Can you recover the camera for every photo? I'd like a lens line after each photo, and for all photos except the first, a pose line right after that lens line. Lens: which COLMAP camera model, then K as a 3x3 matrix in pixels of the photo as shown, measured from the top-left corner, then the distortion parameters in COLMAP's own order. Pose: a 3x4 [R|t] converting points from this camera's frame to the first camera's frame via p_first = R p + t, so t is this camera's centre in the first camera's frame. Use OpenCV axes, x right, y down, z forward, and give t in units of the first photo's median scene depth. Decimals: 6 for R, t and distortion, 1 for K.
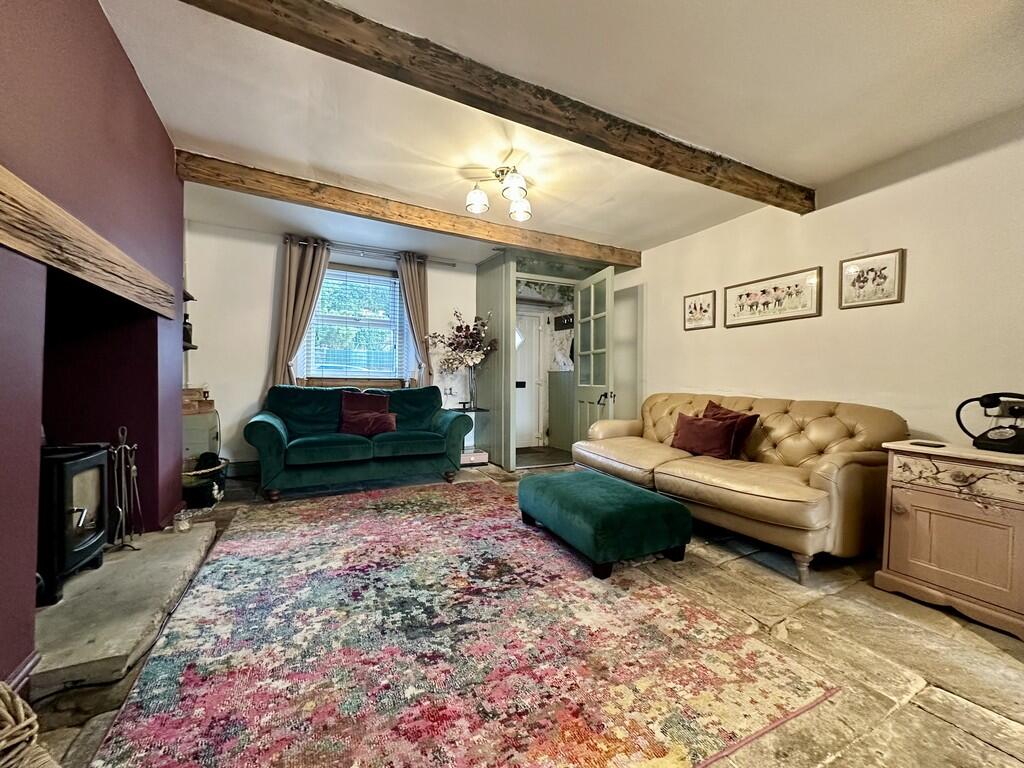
lens RADIAL K [[406.2, 0, 513.2], [0, 406.2, 384.2], [0, 0, 1]] dist [-0.006651, 0.000305]
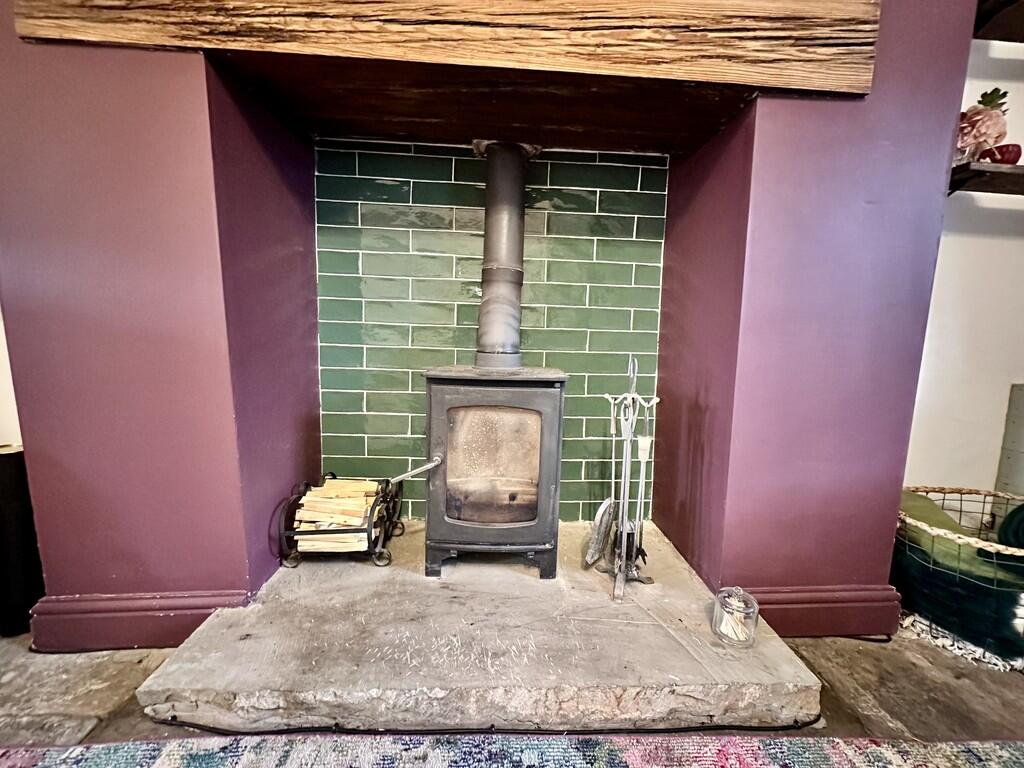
lens RADIAL K [[406.2, 0, 514.8], [0, 406.2, 385.6], [0, 0, 1]] dist [-0.006651, 0.000305]
pose [[-0.407518, 0.089846, -0.908767, -0.655686], [-0.044610, 0.992002, 0.118079, 0.131126], [0.912107, 0.088659, -0.400250, 1.612798]]
